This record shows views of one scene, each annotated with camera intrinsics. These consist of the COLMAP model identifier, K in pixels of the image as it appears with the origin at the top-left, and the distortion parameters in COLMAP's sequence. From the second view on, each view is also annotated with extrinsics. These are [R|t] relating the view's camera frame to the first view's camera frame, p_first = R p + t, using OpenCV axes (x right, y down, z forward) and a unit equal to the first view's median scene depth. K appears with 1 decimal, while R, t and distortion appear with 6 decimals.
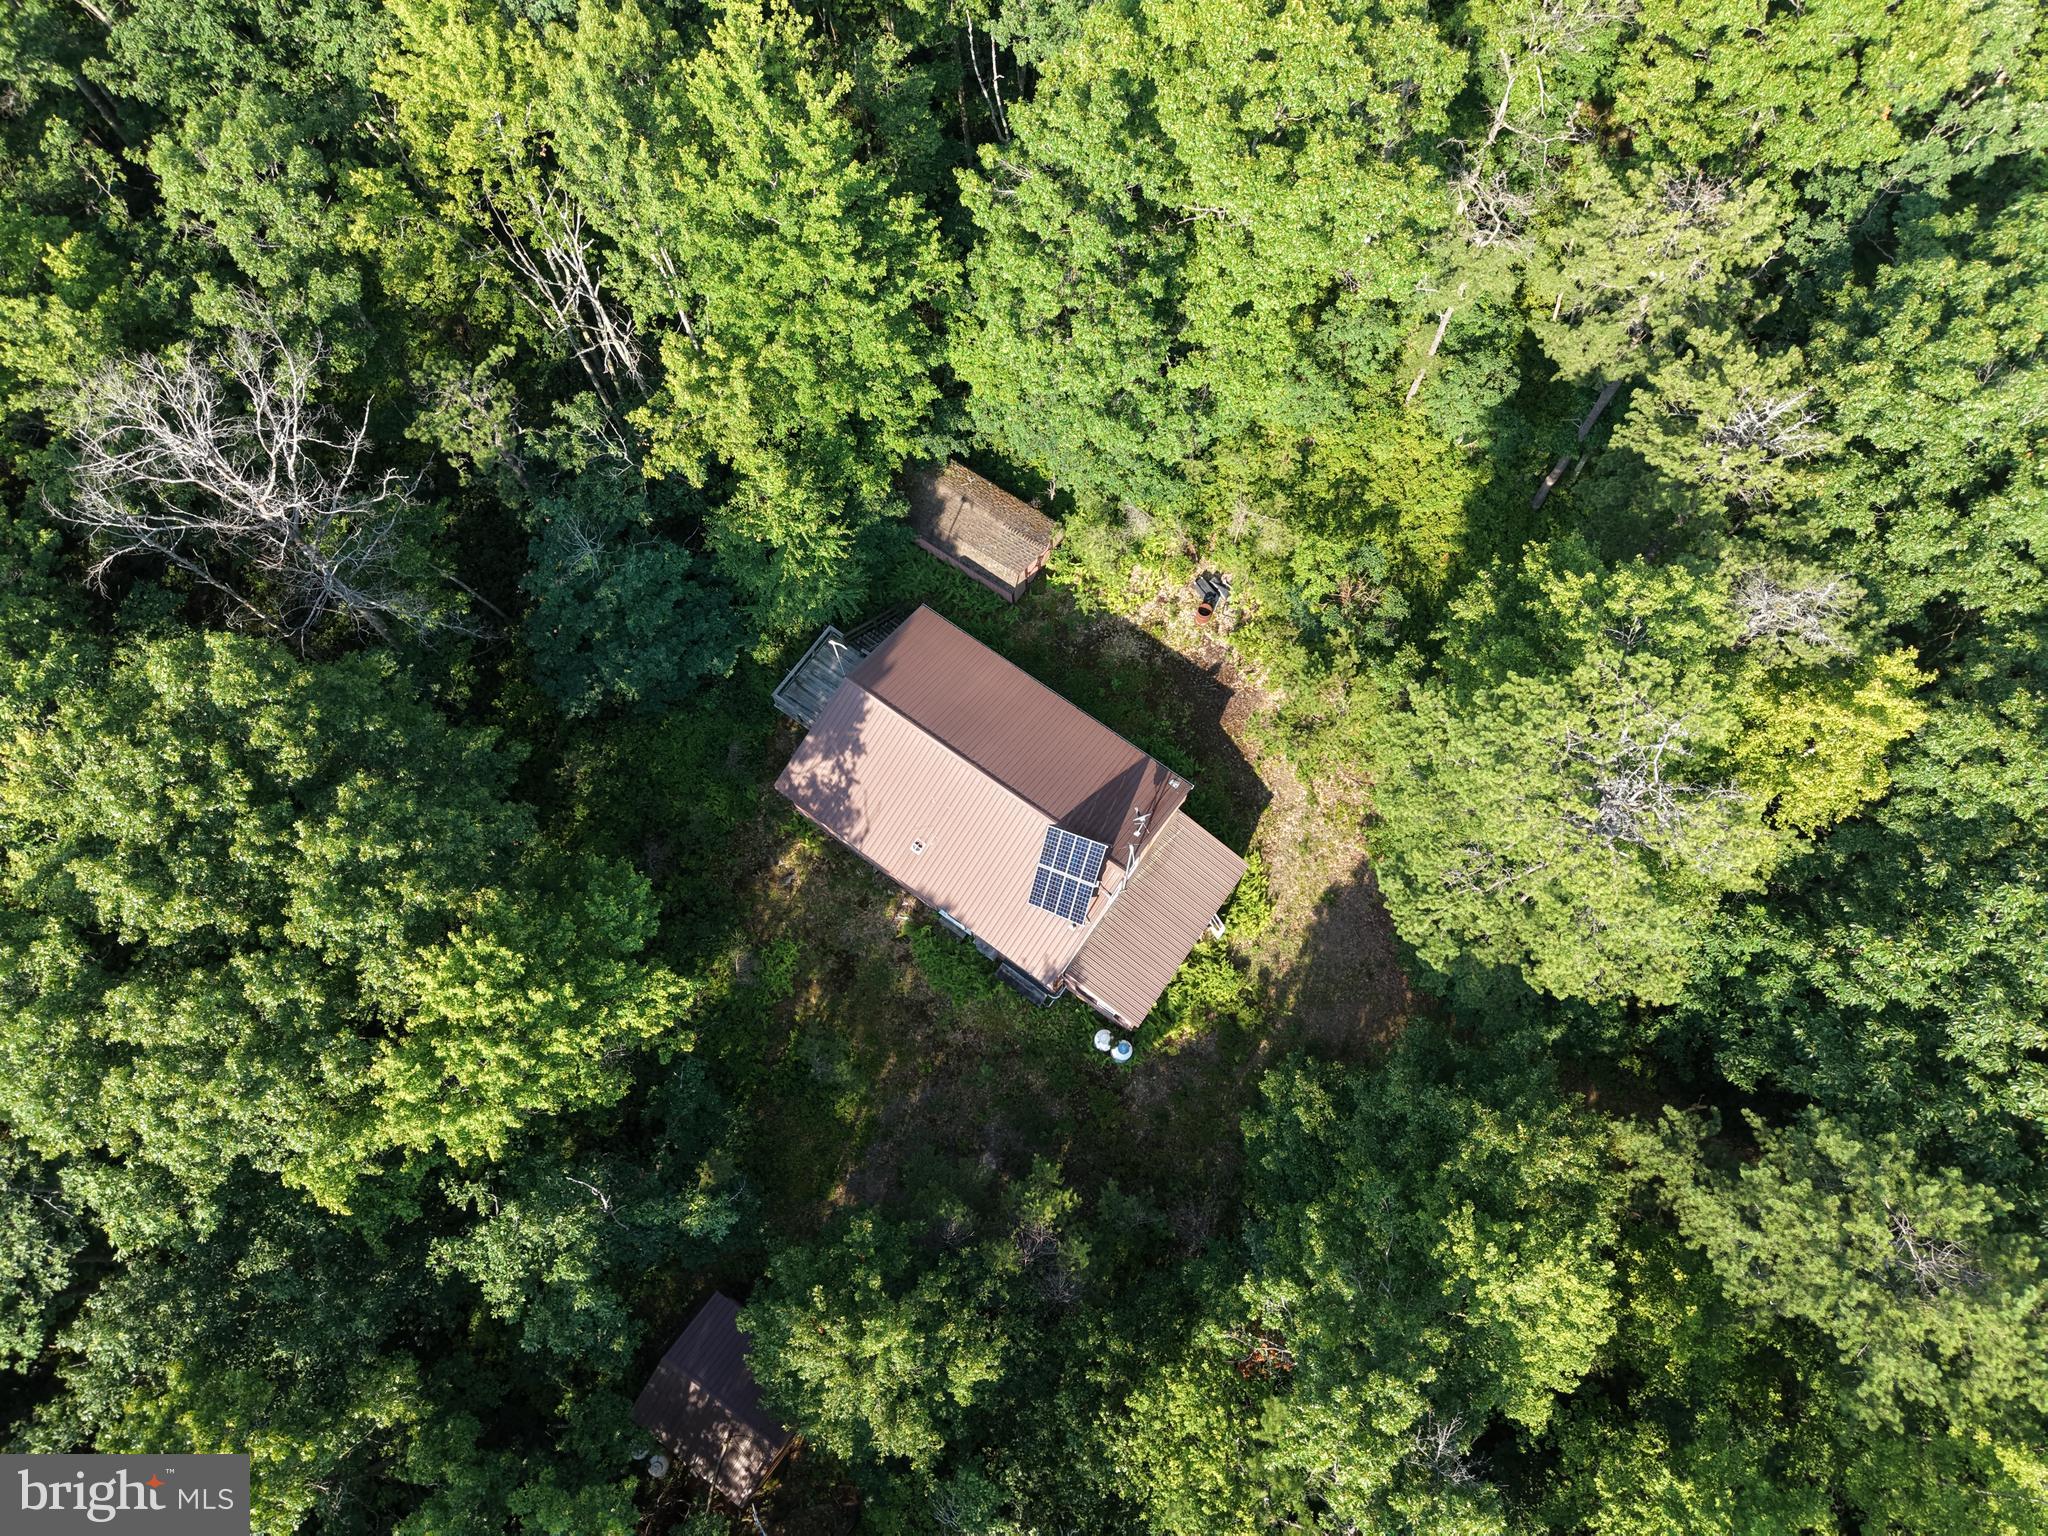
lens RADIAL K [[1368.0, 0, 1024.0], [0, 1368.0, 768.0], [0, 0, 1]] dist [0.038641, -0.002219]
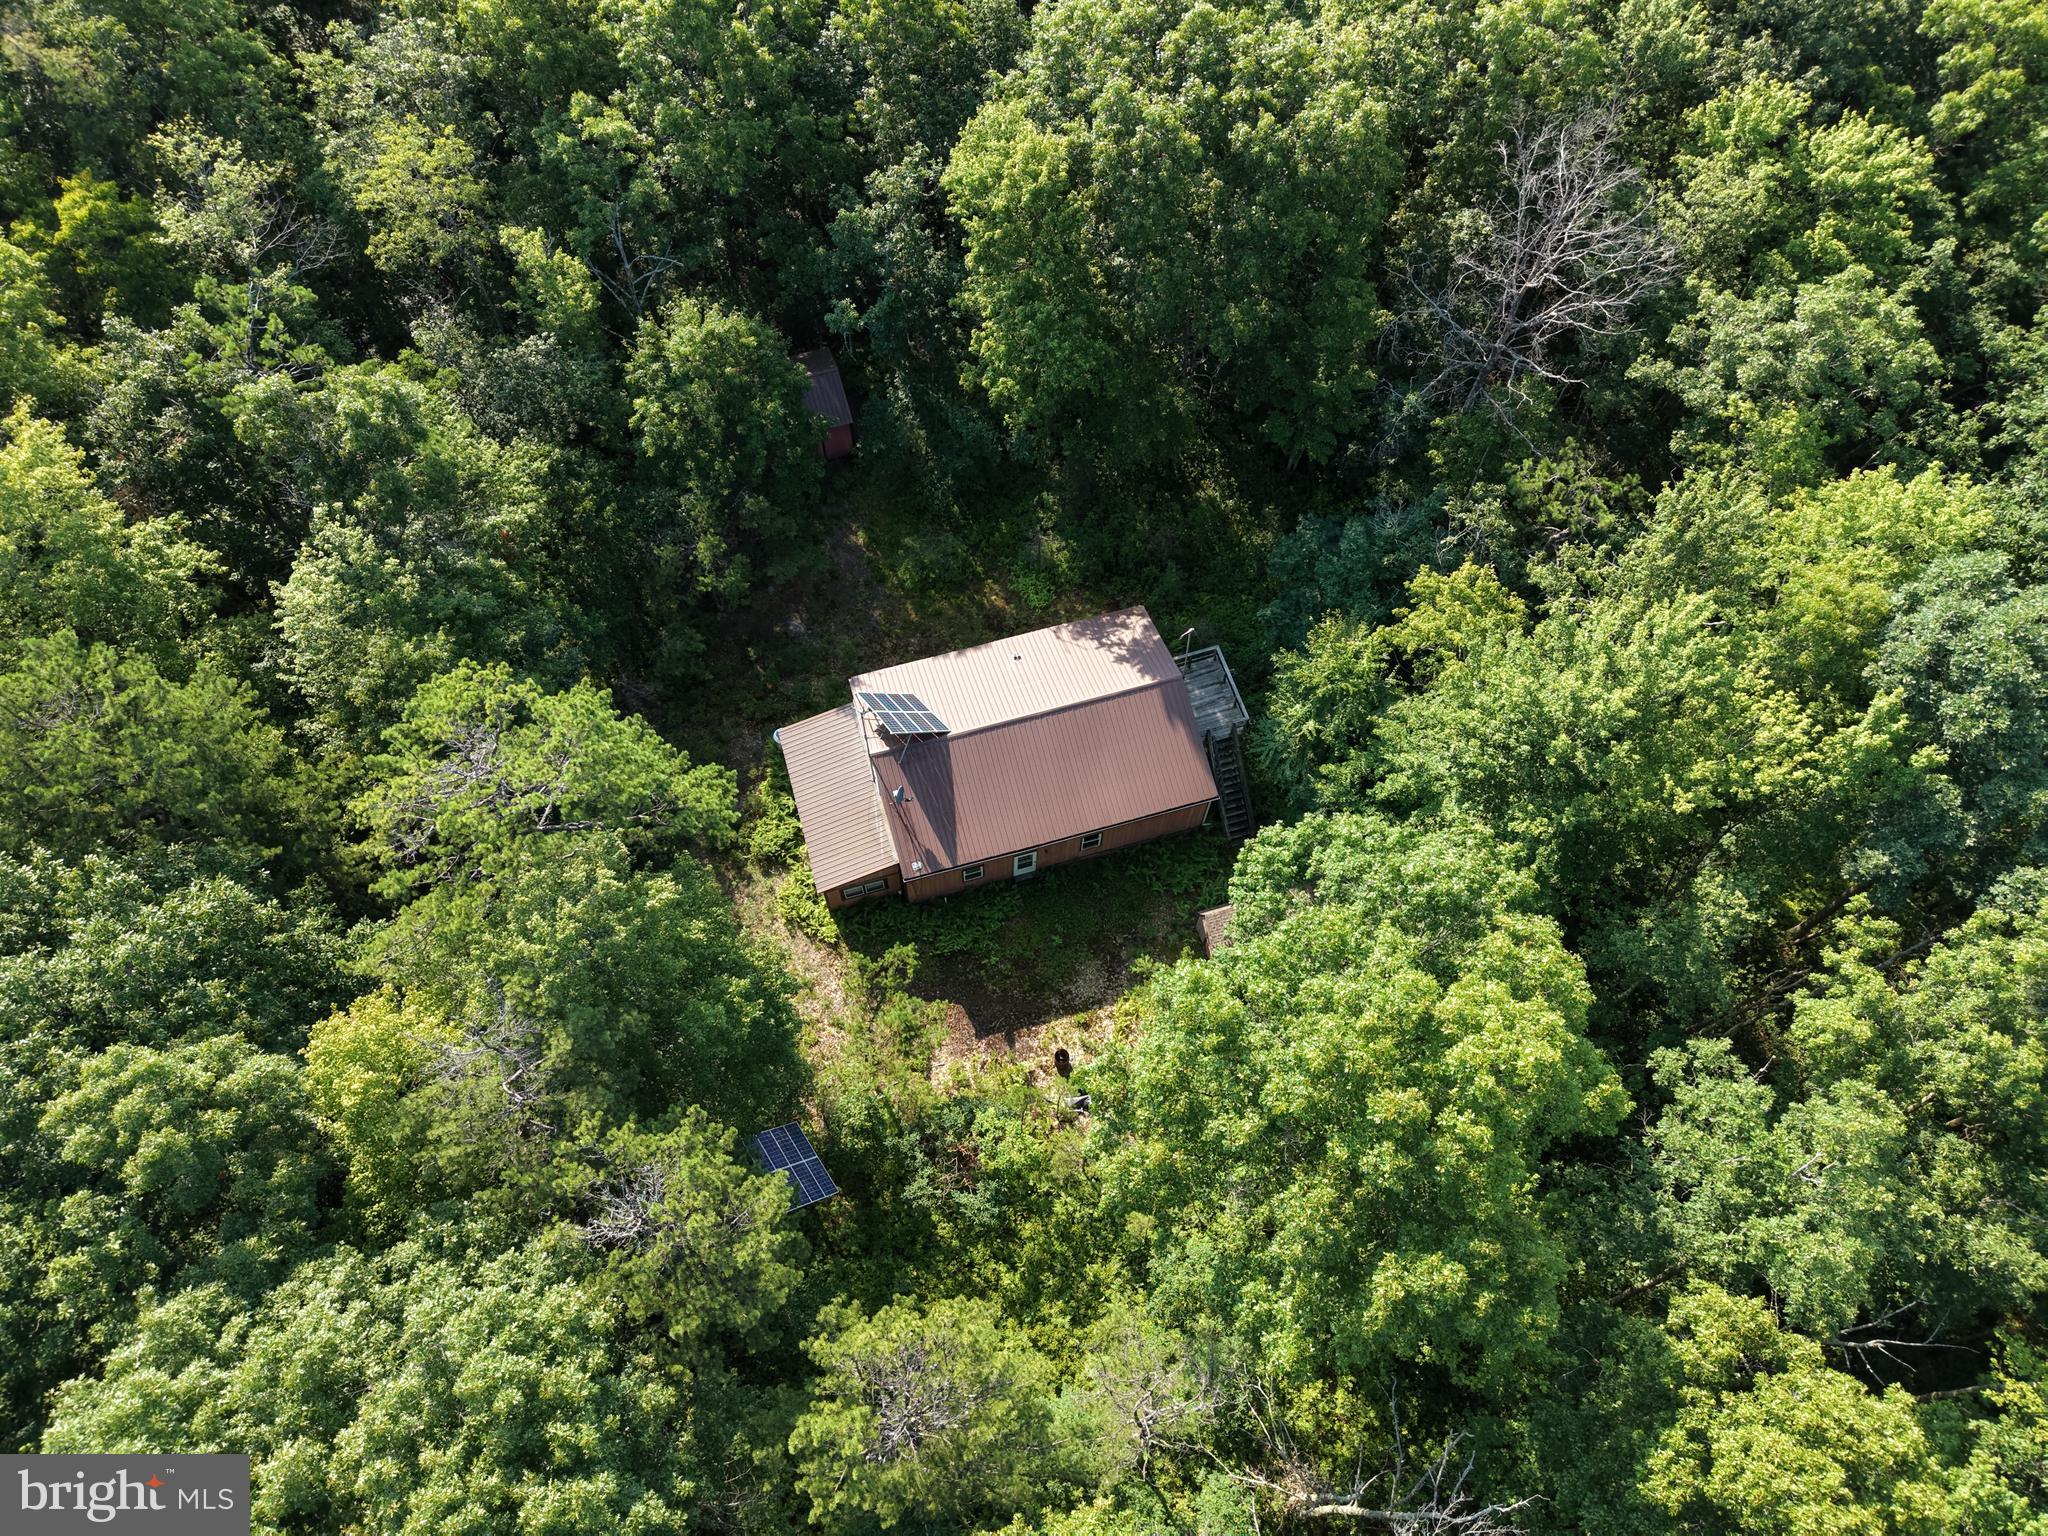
lens RADIAL K [[1368.0, 0, 1024.0], [0, 1368.0, 768.0], [0, 0, 1]] dist [0.038641, -0.002219]
pose [[-0.610929, 0.709222, -0.351810, 0.368857], [-0.750908, -0.378323, 0.541303, -0.574581], [0.250806, 0.594875, 0.763688, 0.196142]]
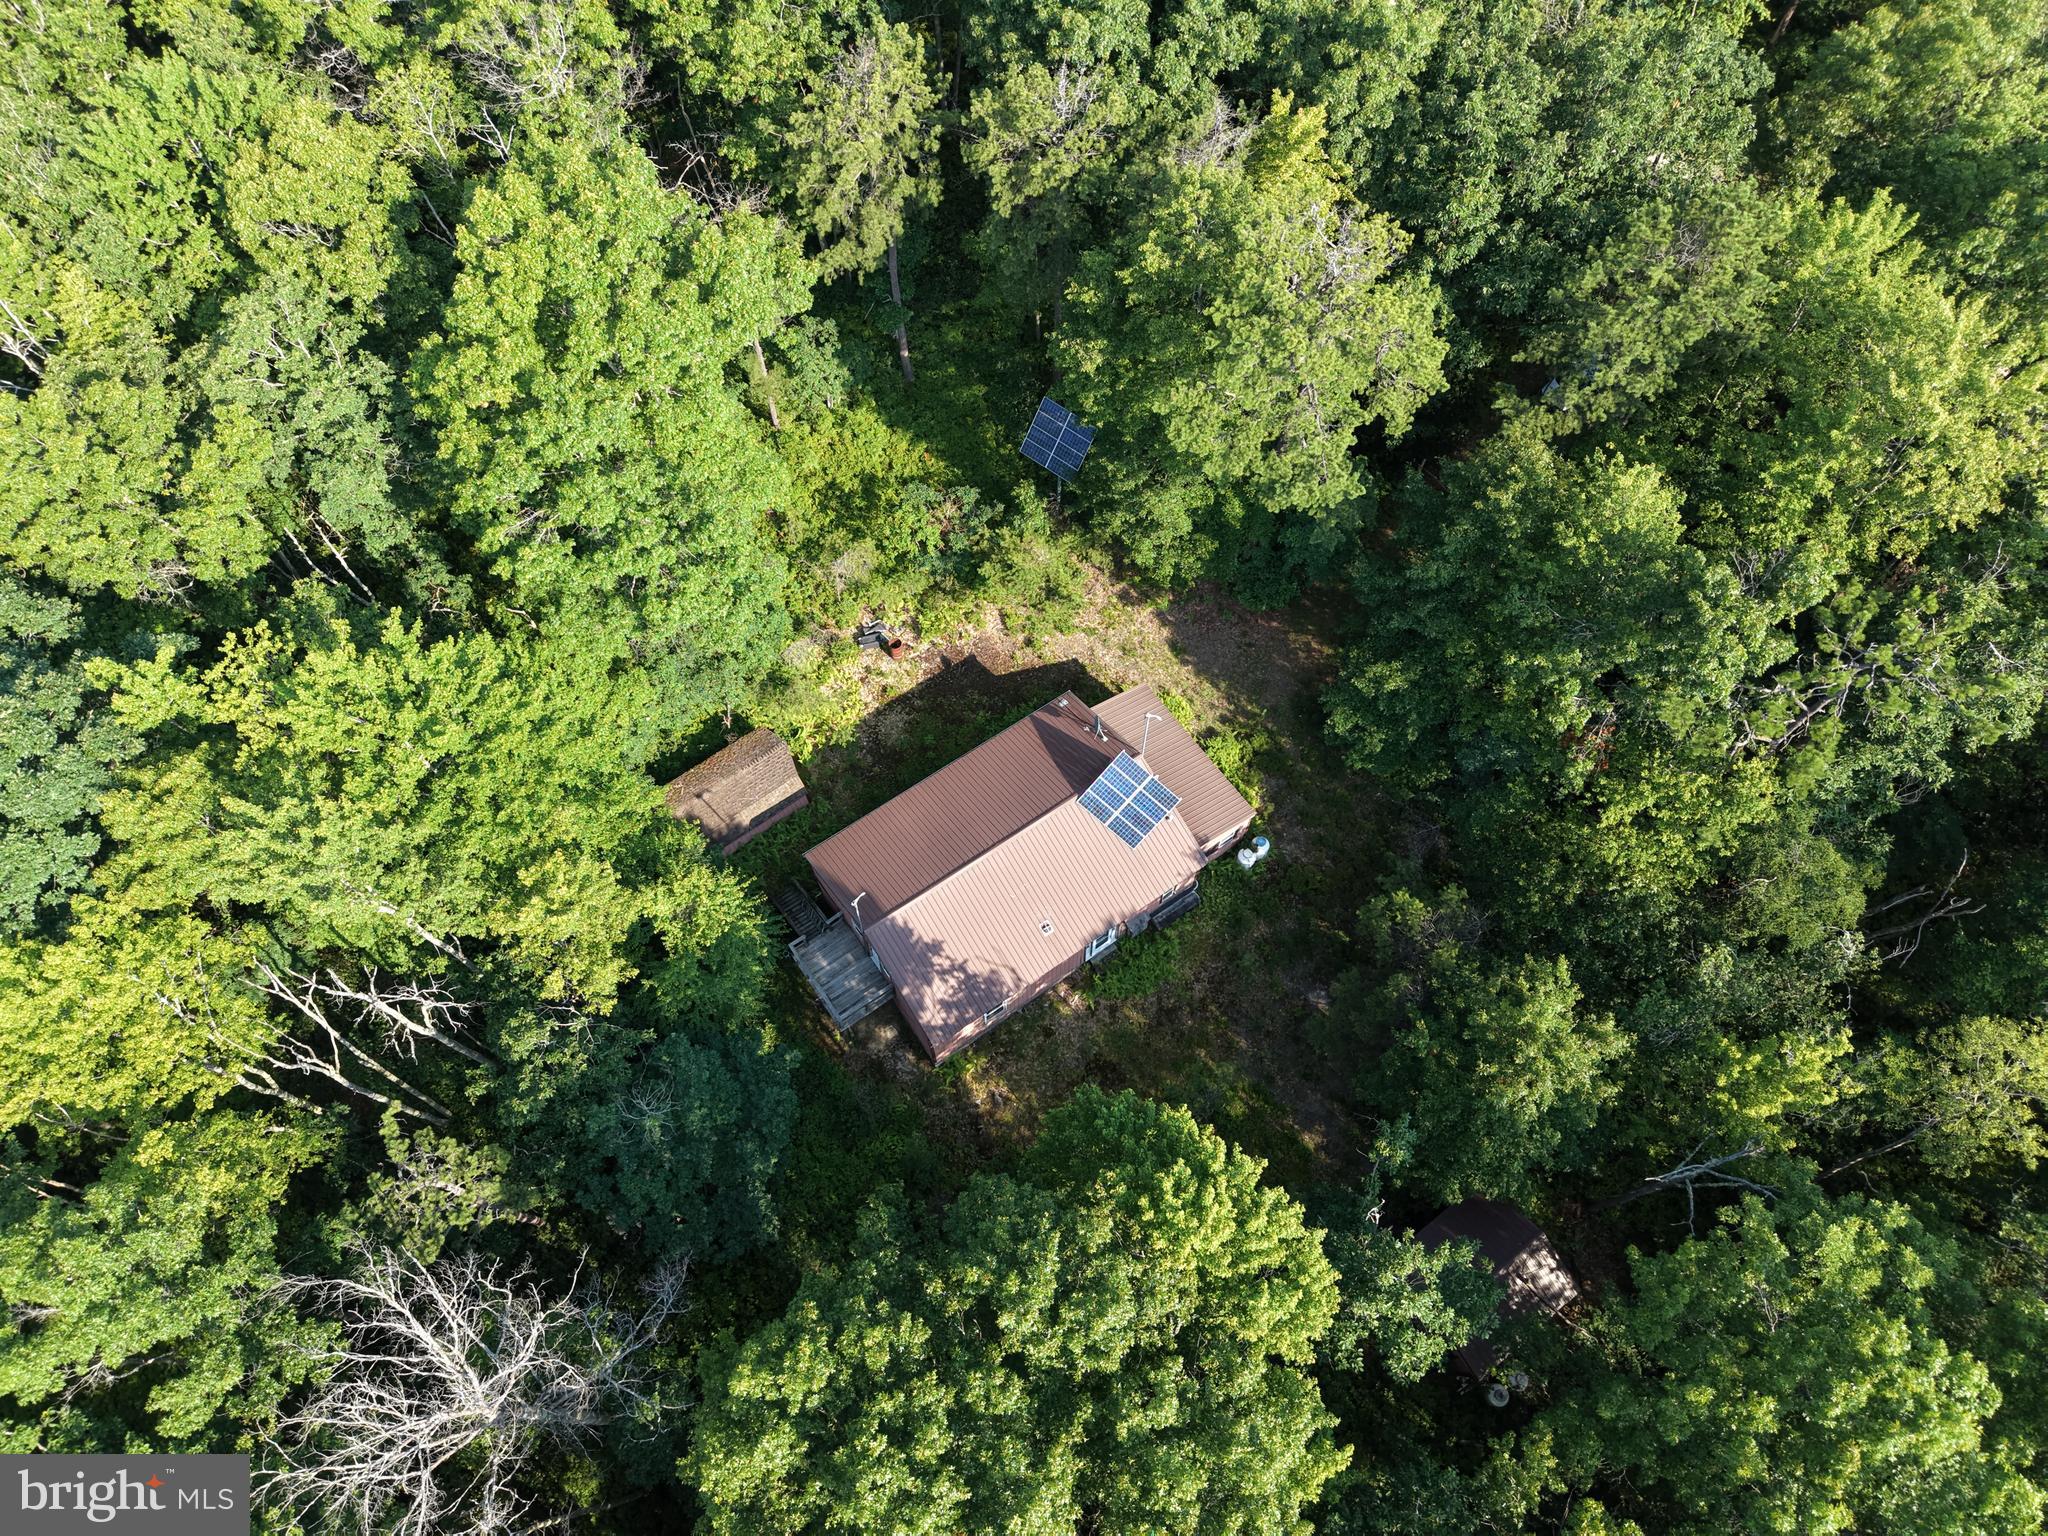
lens RADIAL K [[1368.0, 0, 1024.0], [0, 1368.0, 768.0], [0, 0, 1]] dist [0.038641, -0.002219]
pose [[0.329201, -0.851519, 0.408097, -0.392733], [0.895218, 0.418920, 0.151954, -0.161647], [-0.300351, 0.315312, 0.900204, 0.037923]]
